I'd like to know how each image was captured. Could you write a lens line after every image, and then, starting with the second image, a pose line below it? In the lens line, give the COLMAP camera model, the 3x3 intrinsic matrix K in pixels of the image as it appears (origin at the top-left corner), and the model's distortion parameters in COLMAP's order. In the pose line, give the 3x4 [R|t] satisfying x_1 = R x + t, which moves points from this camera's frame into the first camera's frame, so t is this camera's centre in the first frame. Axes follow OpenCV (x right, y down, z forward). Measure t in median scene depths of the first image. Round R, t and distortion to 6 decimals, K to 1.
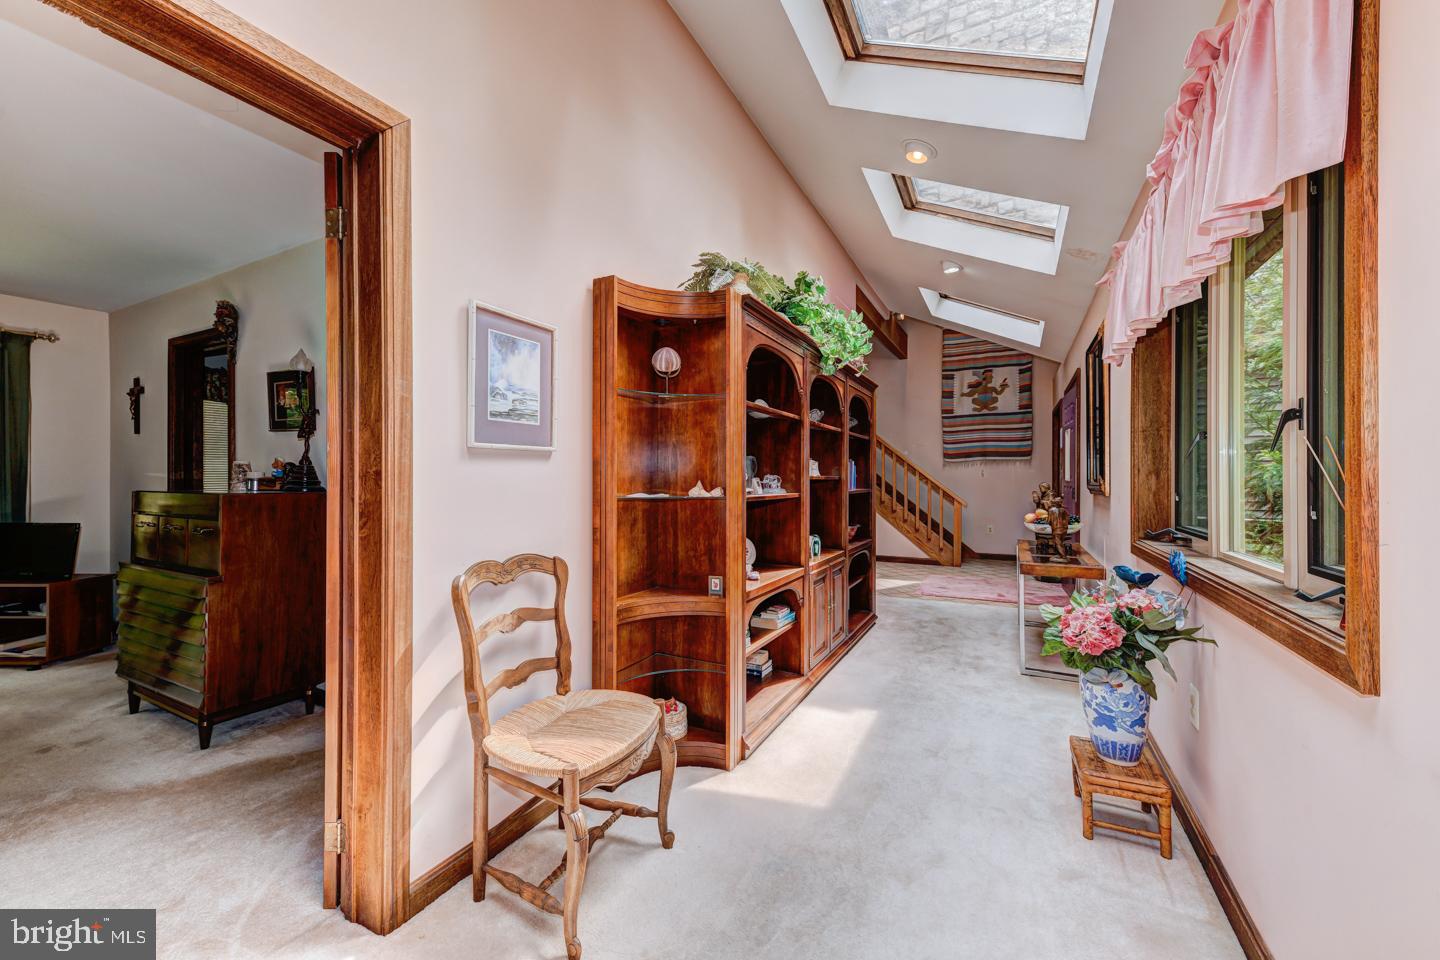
lens RADIAL K [[549.4, 0, 723.0], [0, 549.4, 476.7], [0, 0, 1]] dist [0.001986, -0.000245]
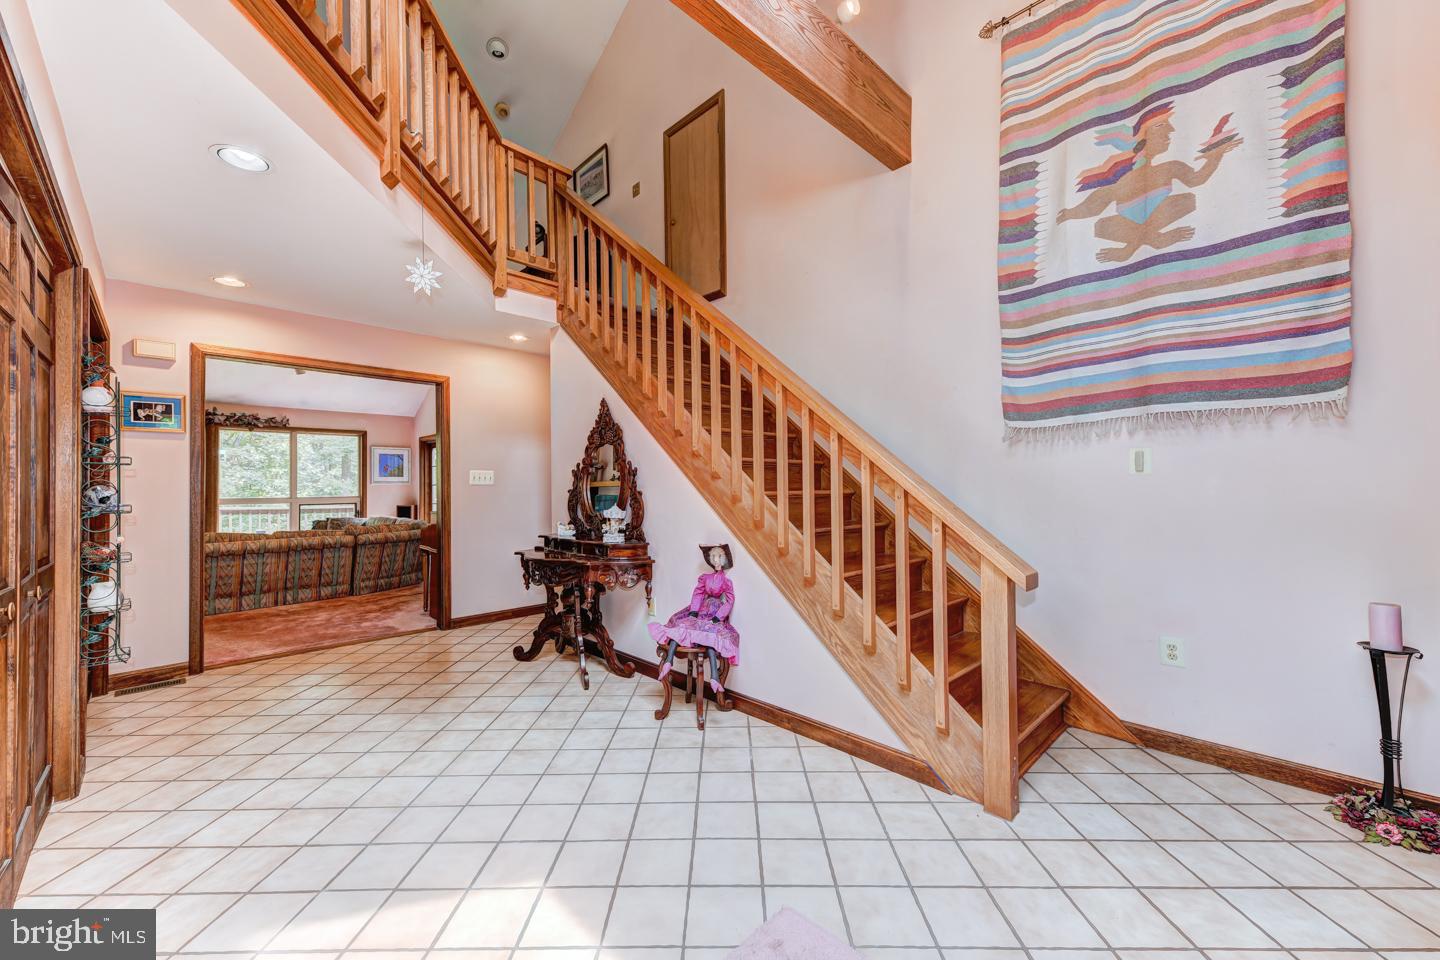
lens RADIAL K [[549.4, 0, 729.6], [0, 549.4, 482.9], [0, 0, 1]] dist [0.001986, -0.000245]
pose [[0.956294, -0.005362, -0.292357, 0.349073], [0.003427, 0.999969, -0.007132, 0.006939], [0.292386, 0.005819, 0.956283, 0.650801]]
